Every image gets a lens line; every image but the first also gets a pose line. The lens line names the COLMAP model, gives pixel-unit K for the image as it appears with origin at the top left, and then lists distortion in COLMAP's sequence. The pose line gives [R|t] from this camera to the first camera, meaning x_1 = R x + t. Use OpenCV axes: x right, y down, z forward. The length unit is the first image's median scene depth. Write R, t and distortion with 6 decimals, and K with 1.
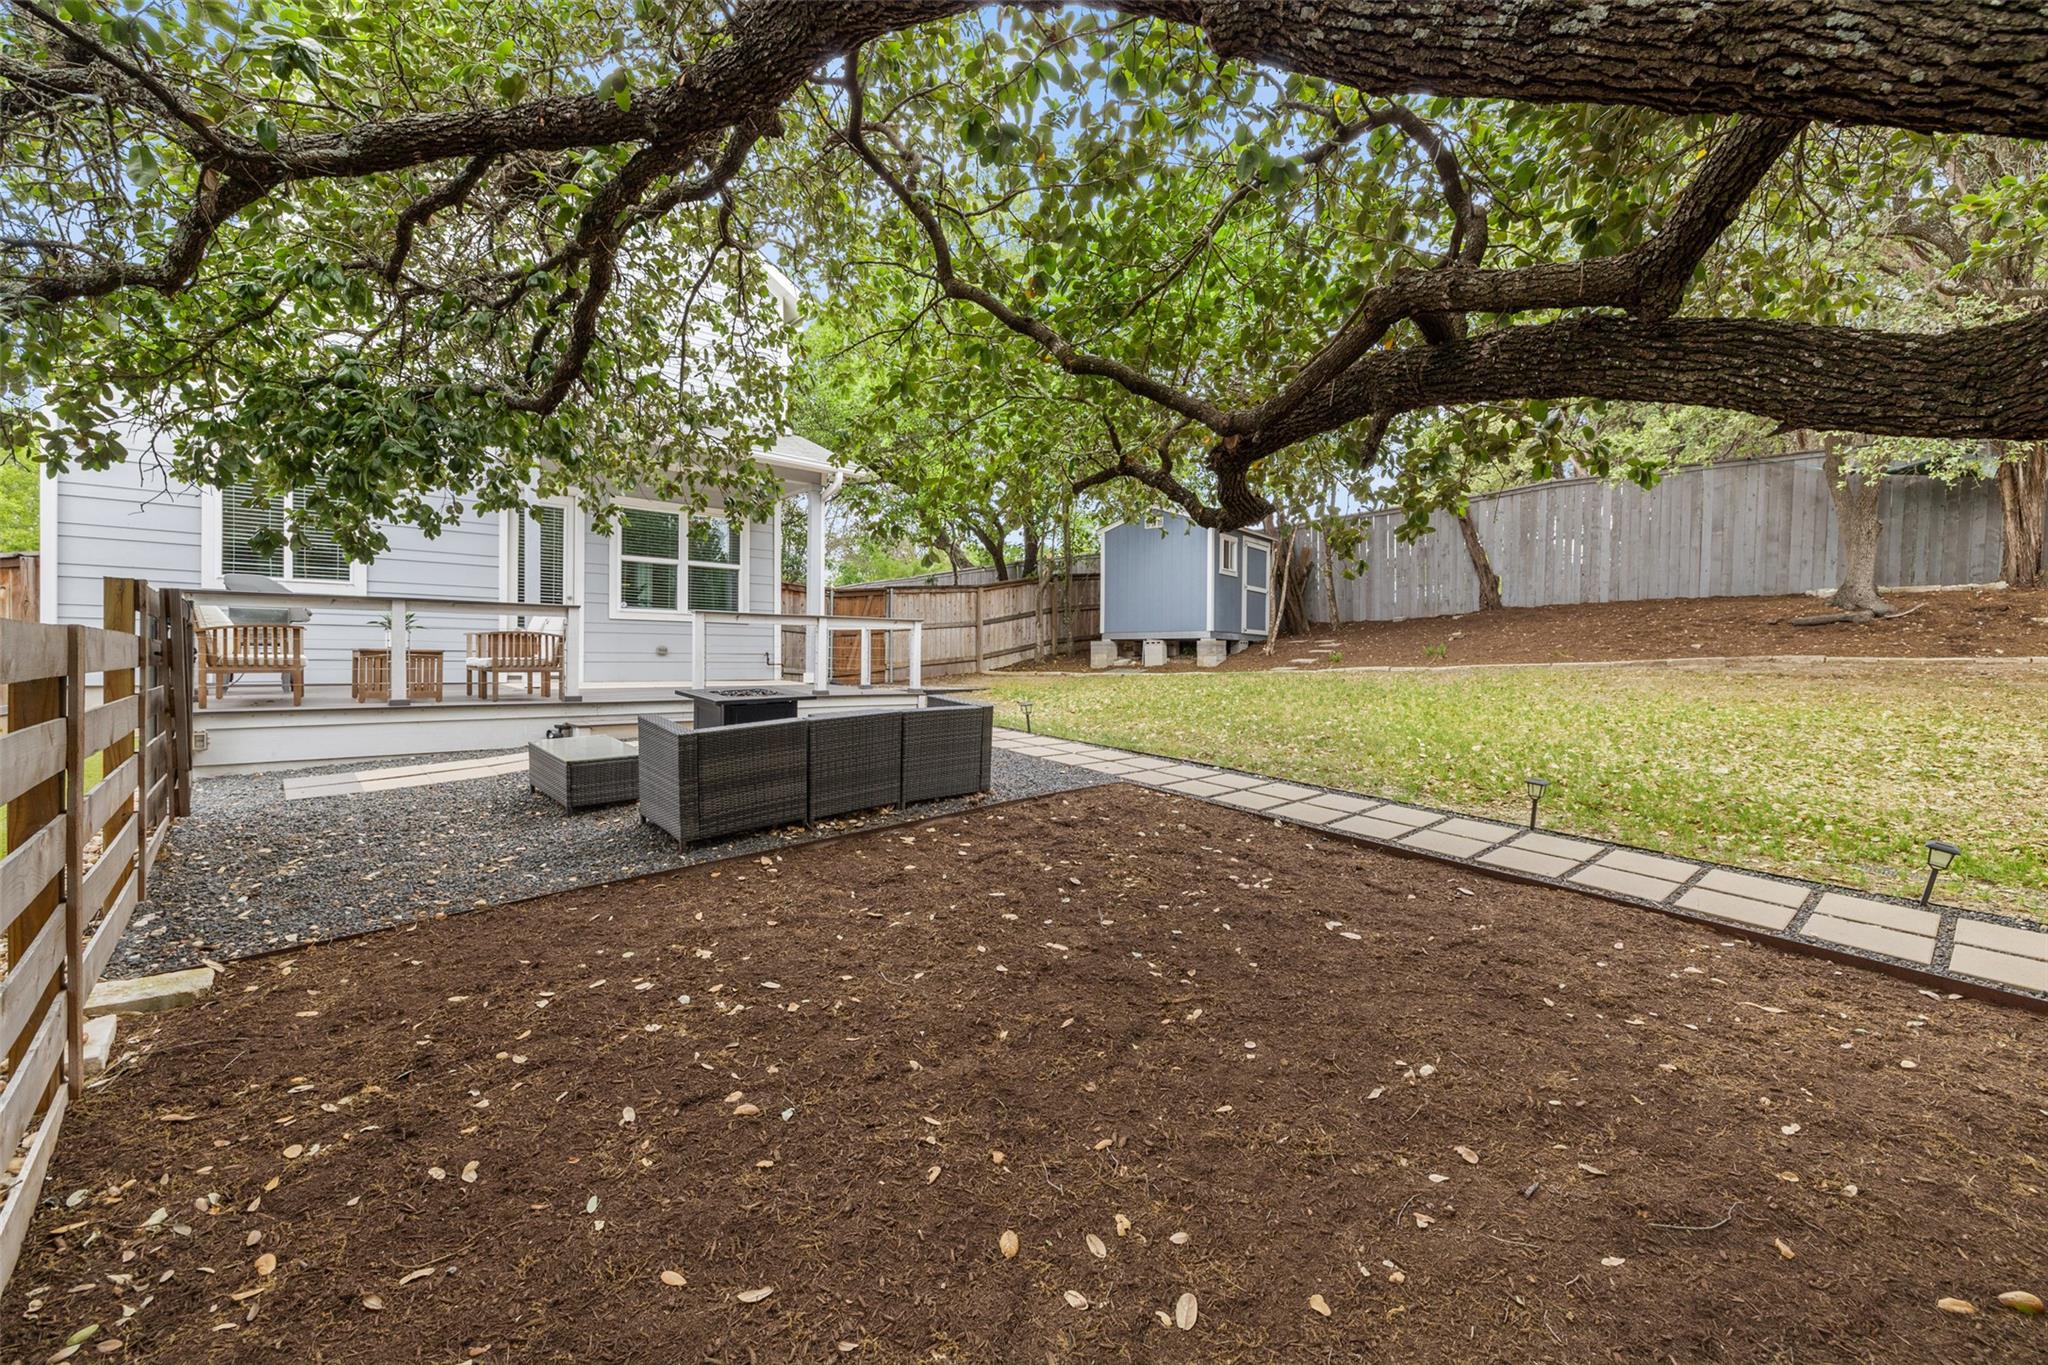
lens RADIAL K [[867.2, 0, 1024.3], [0, 867.2, 672.2], [0, 0, 1]] dist [-0.000940, -0.000041]
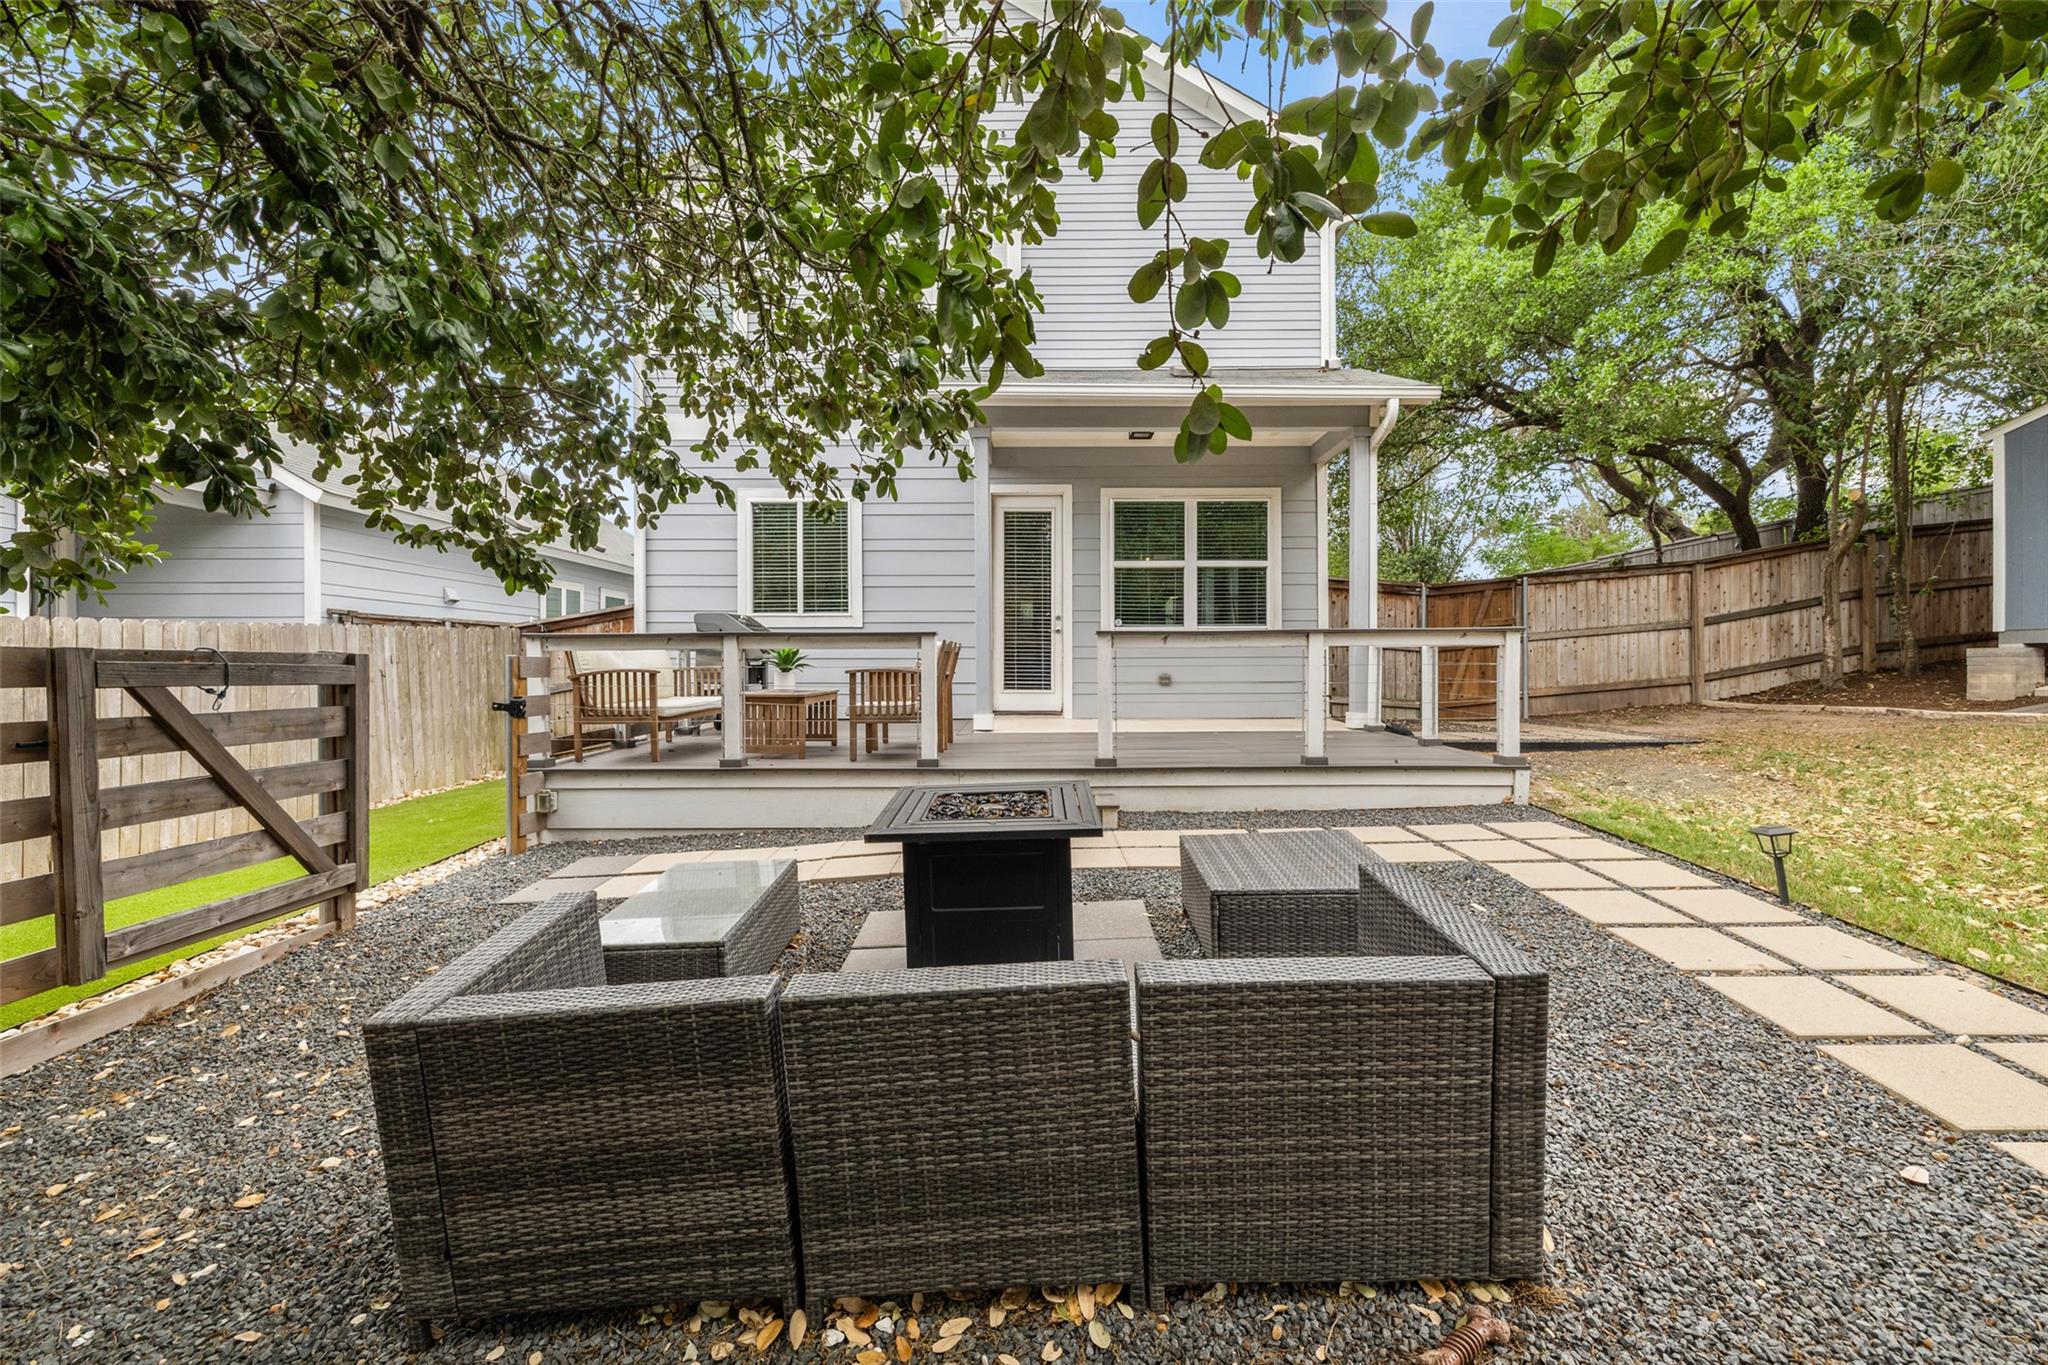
lens RADIAL K [[867.2, 0, 1024.3], [0, 867.2, 672.2], [0, 0, 1]] dist [-0.000940, -0.000041]
pose [[0.740192, -0.006816, -0.672361, 0.007654], [0.000608, 0.999955, -0.009467, -0.016299], [0.672395, 0.006598, 0.740163, 0.231004]]
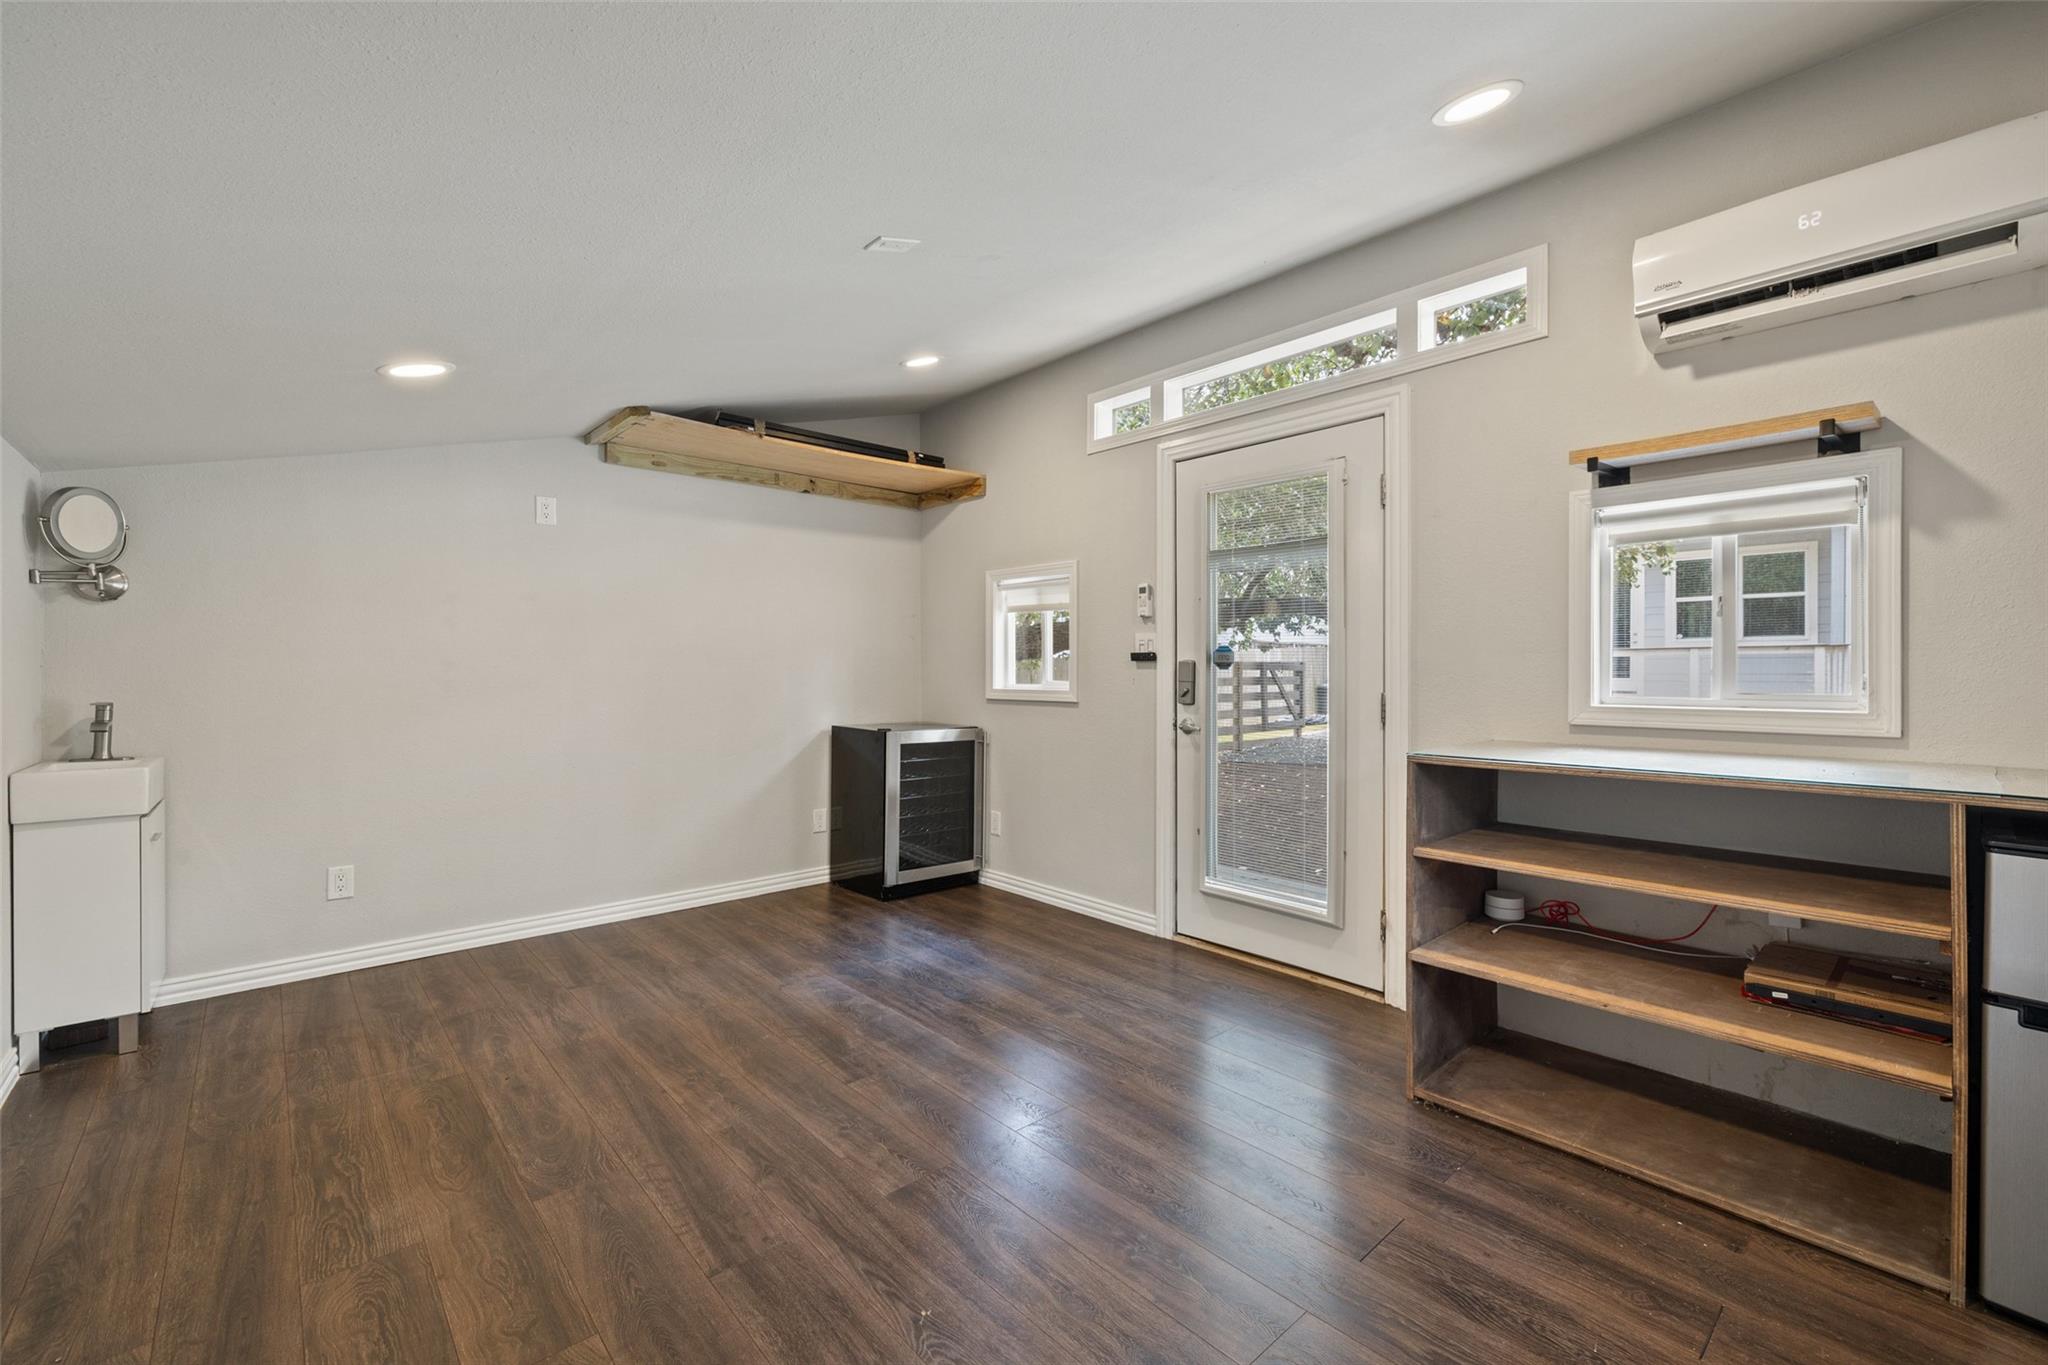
lens RADIAL K [[867.2, 0, 1024.3], [0, 867.2, 672.2], [0, 0, 1]] dist [-0.000940, -0.000041]
pose [[0.027620, 0.000661, -0.999618, 0.510024], [-0.007831, 0.999969, 0.000445, -0.012265], [0.999588, 0.007816, 0.027624, 0.008378]]
